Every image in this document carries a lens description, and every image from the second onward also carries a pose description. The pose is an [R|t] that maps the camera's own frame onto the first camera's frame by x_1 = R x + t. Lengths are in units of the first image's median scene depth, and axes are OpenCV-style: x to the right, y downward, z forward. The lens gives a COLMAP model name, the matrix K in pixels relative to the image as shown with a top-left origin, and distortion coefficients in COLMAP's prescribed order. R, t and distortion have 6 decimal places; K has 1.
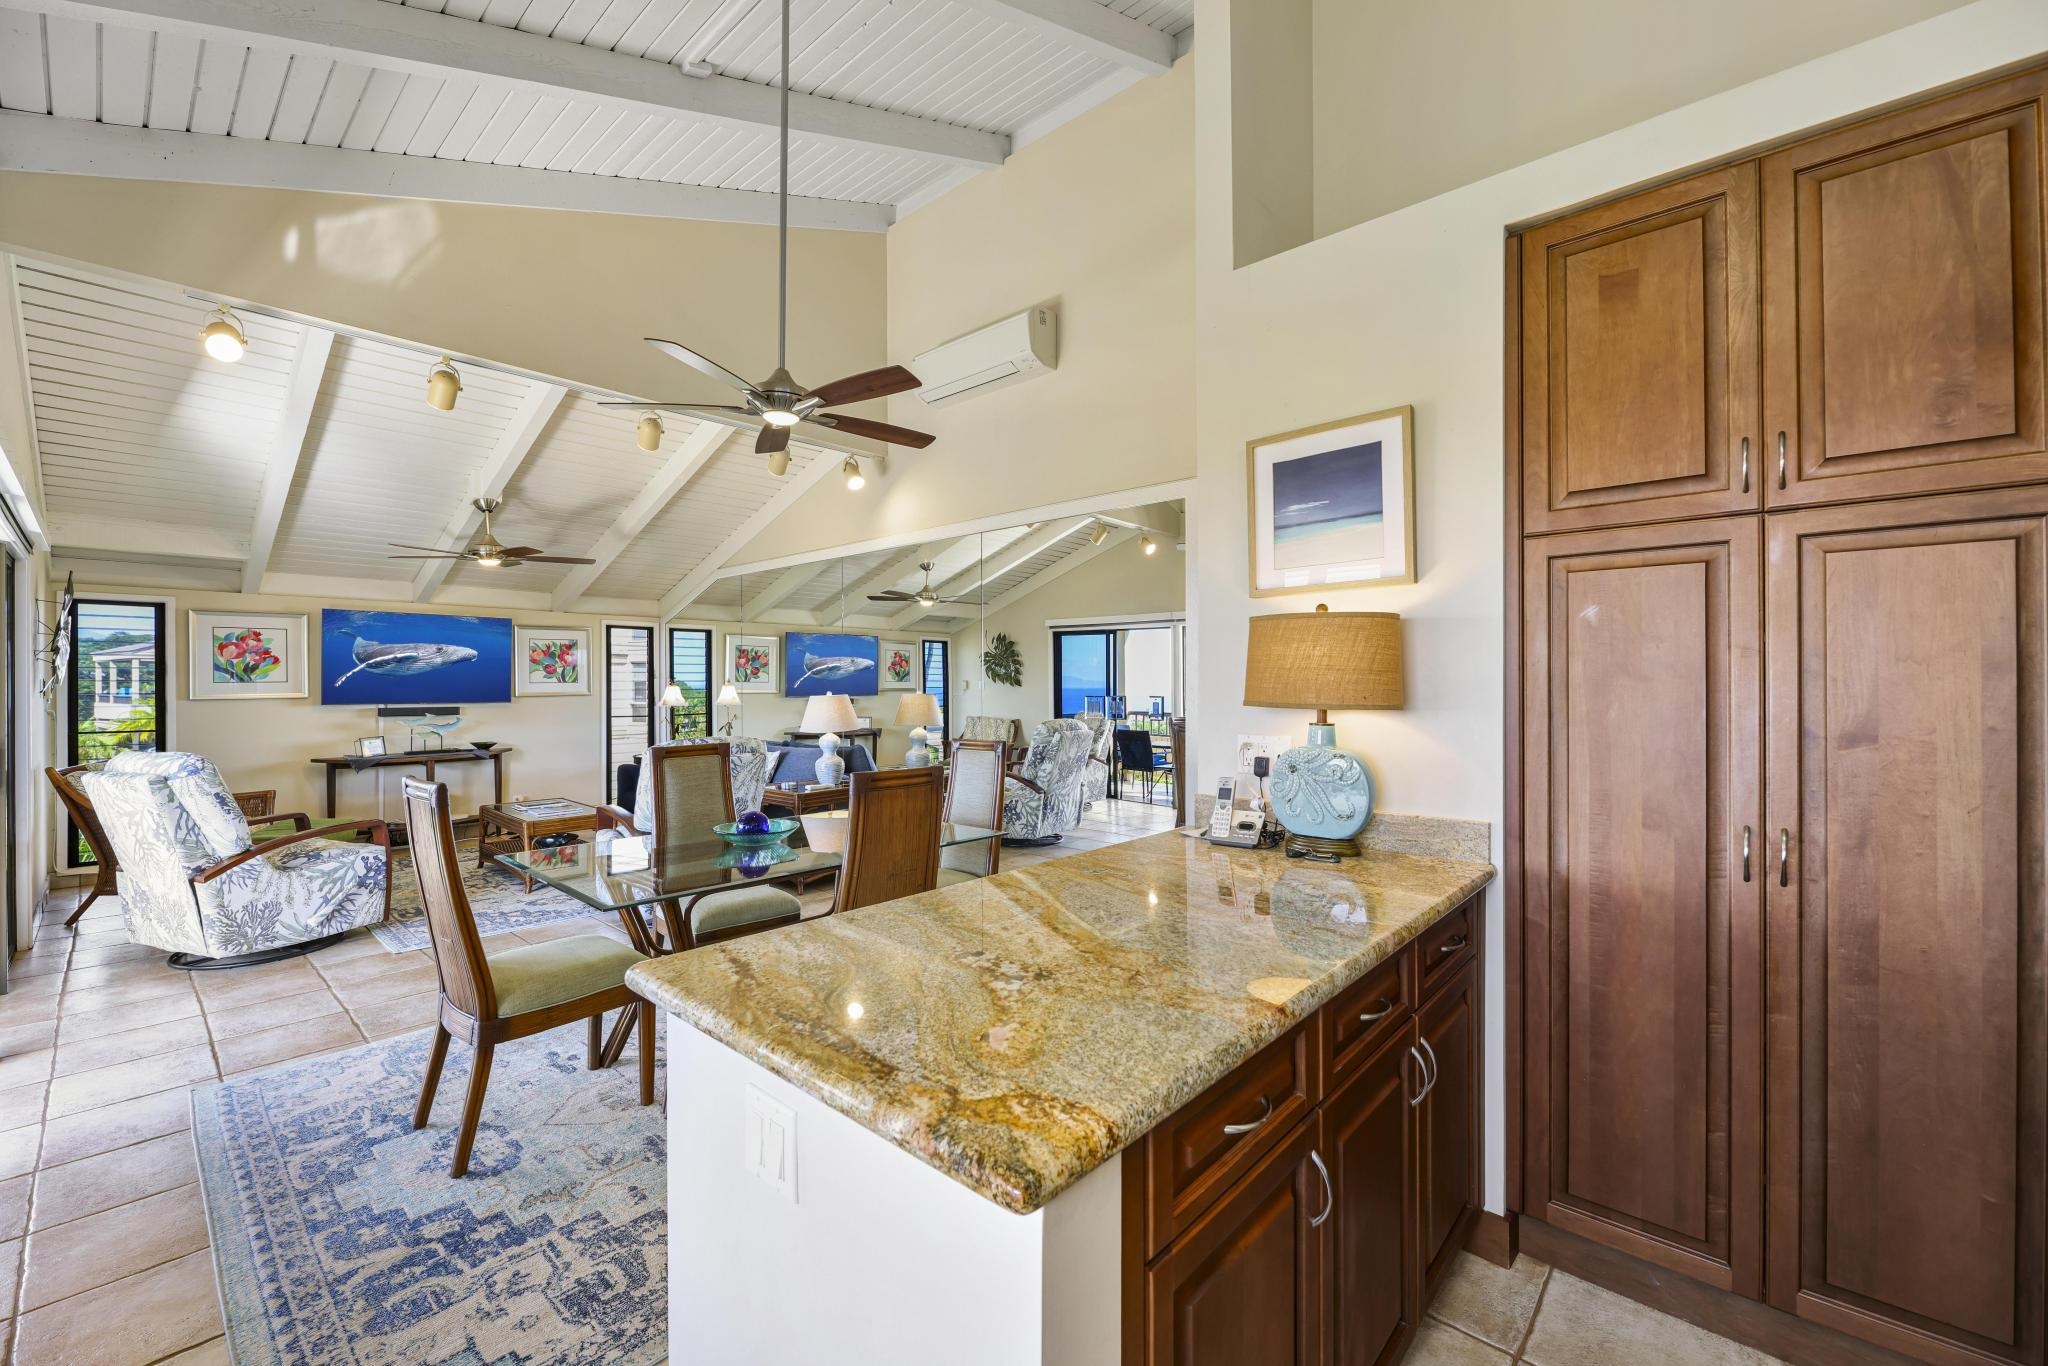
lens RADIAL K [[816.0, 0, 1030.9], [0, 816.0, 679.5], [0, 0, 1]] dist [-0.002948, -0.002553]
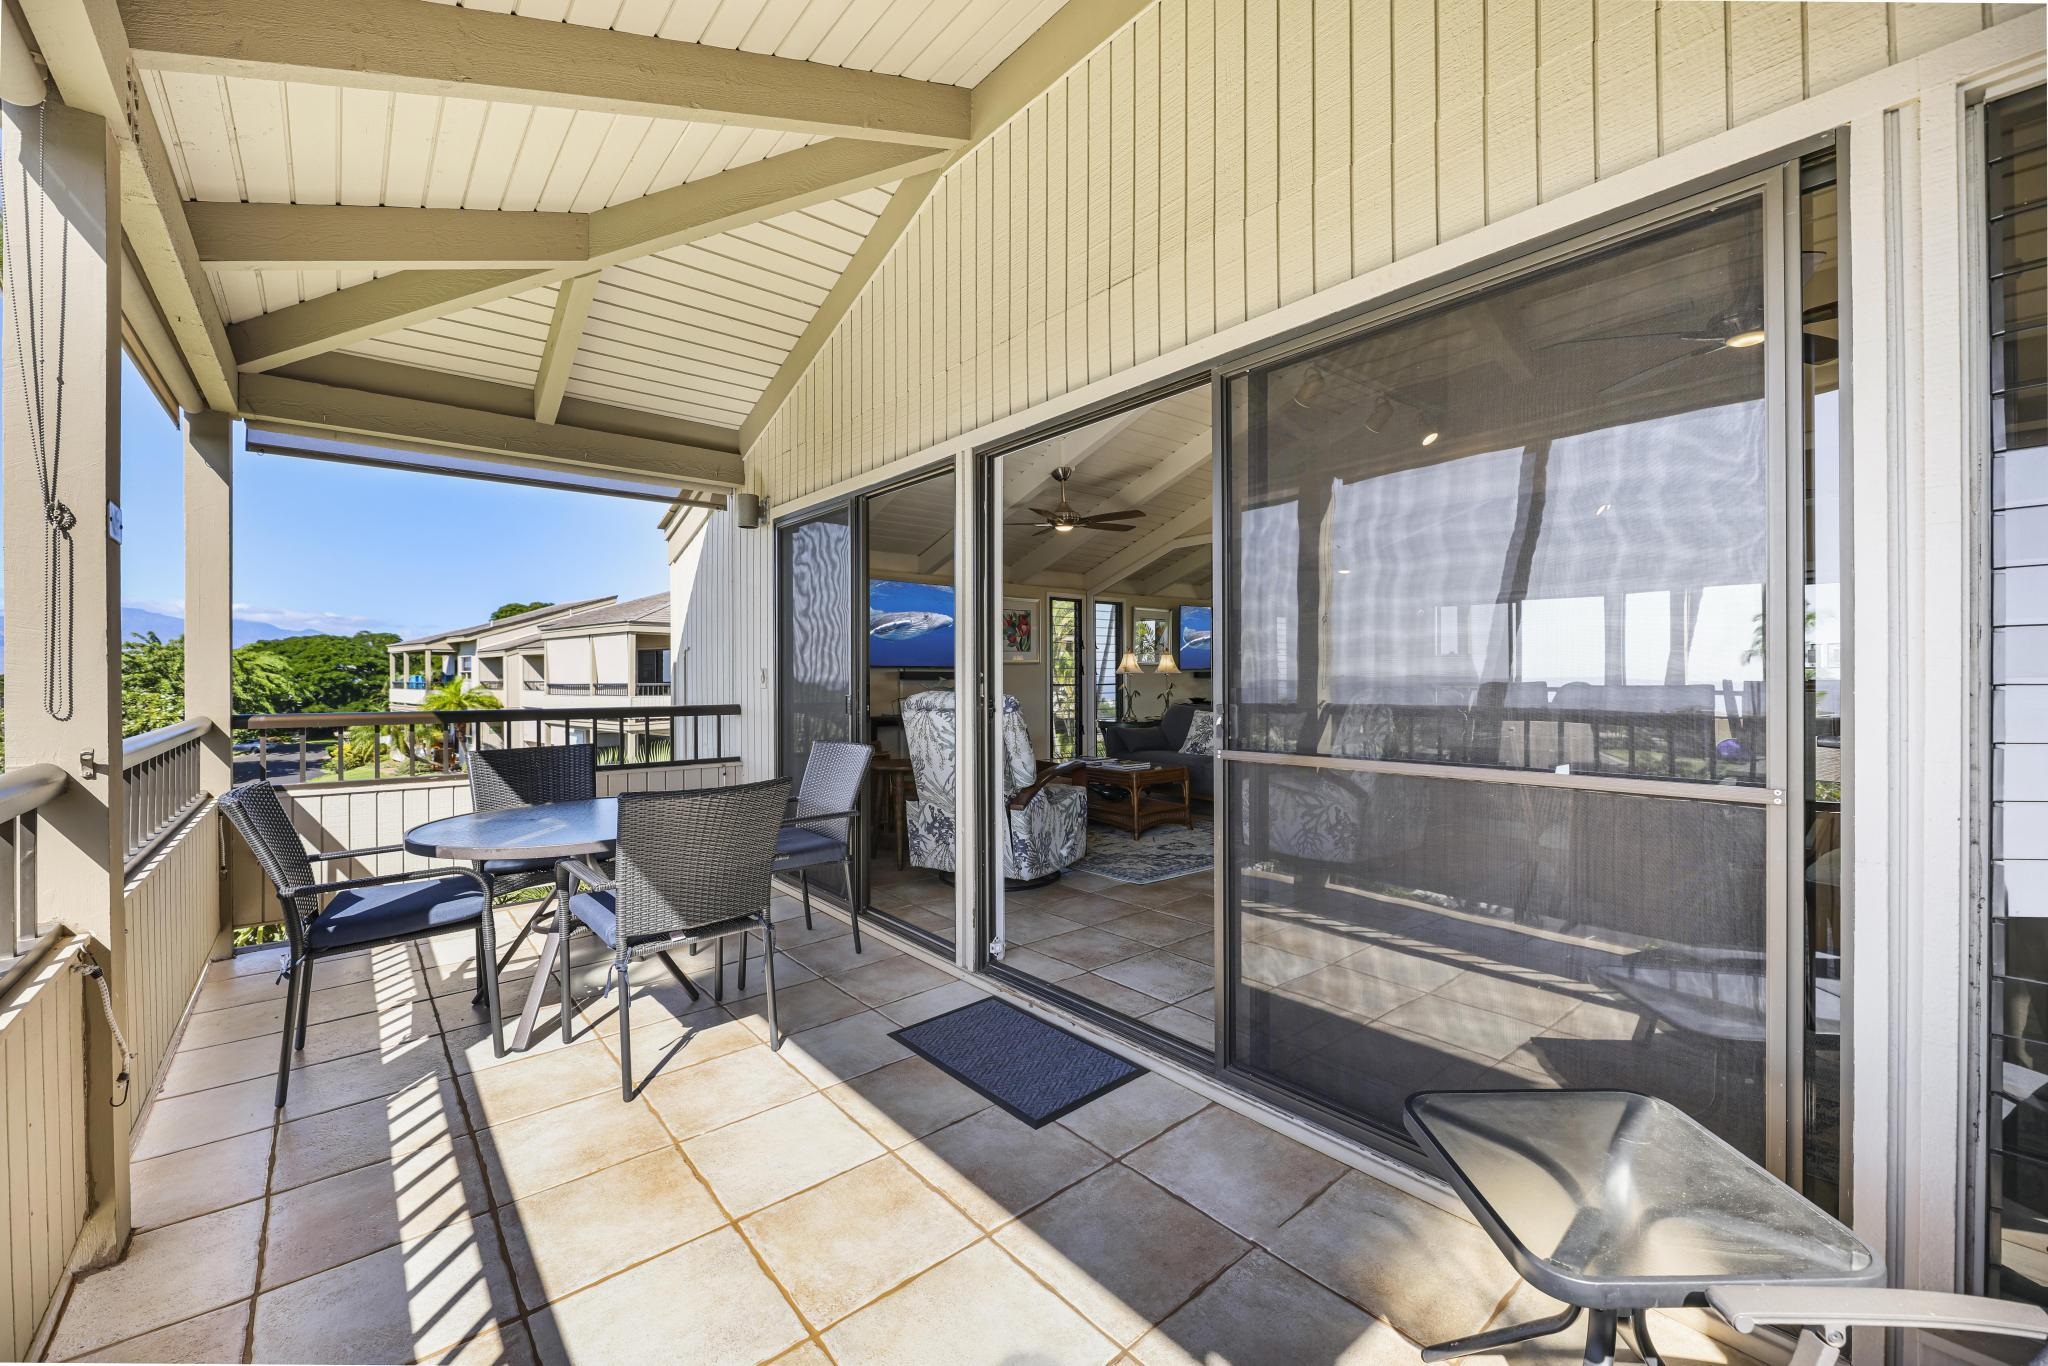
lens RADIAL K [[816.0, 0, 1029.8], [0, 816.0, 681.0], [0, 0, 1]] dist [-0.002948, -0.002553]
pose [[0.989441, -0.000357, -0.144938, -0.552551], [0.001874, 0.999945, 0.010332, 0.042515], [0.144926, -0.010495, 0.989387, -0.054162]]
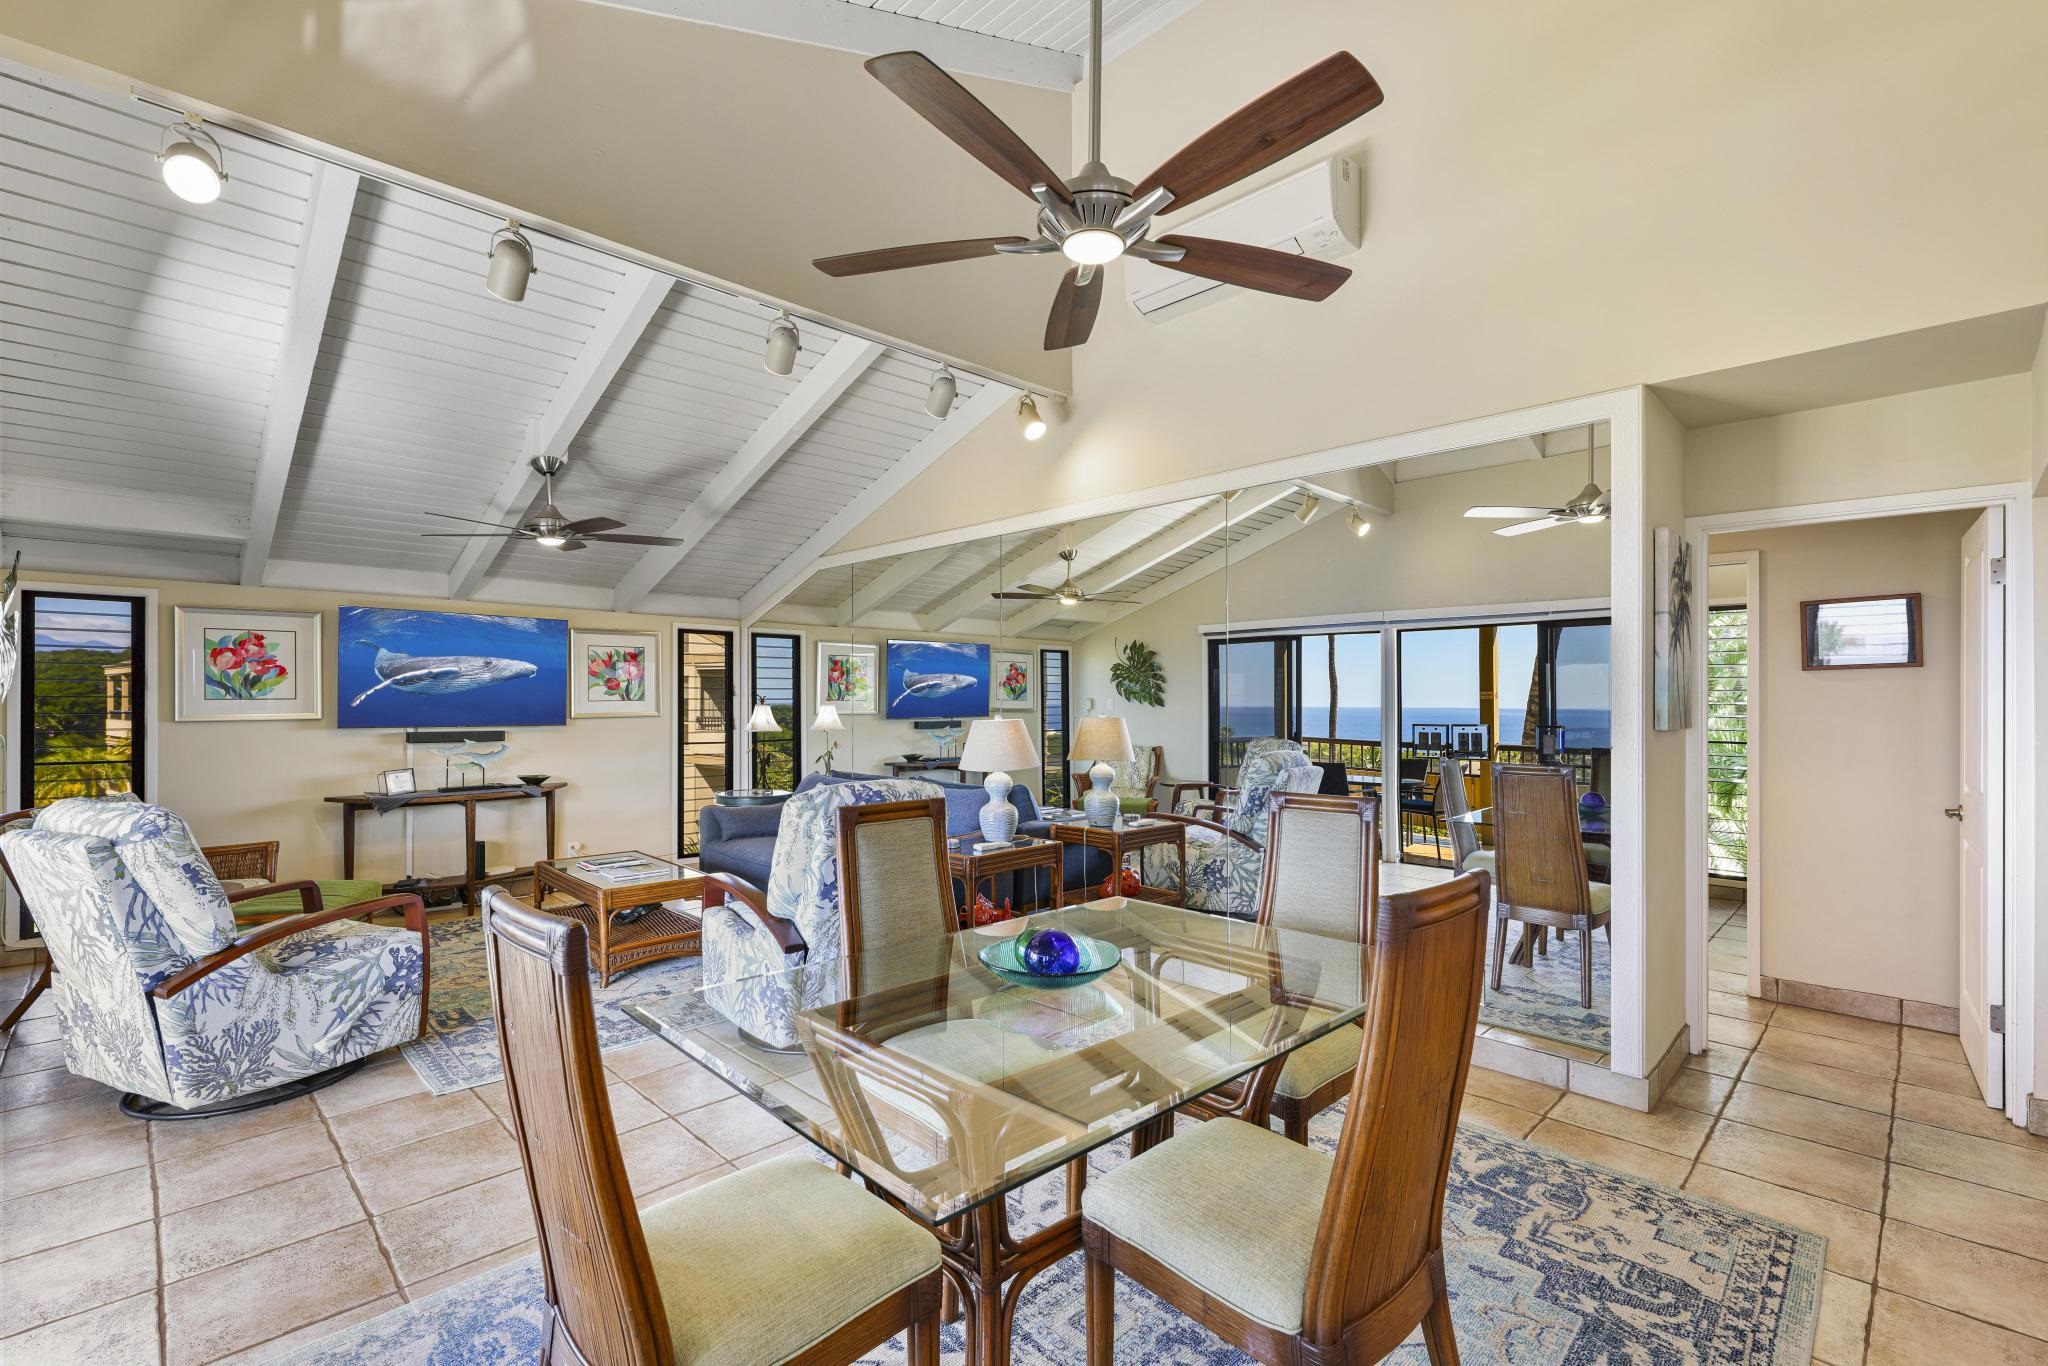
lens RADIAL K [[897.0, 0, 1029.3], [0, 897.0, 695.7], [0, 0, 1]] dist [-0.000492, -0.001416]
pose [[0.998089, 0.002687, -0.061727, -0.169408], [-0.002818, 0.999994, -0.002027, -0.000506], [0.061722, 0.002197, 0.998091, 0.196708]]
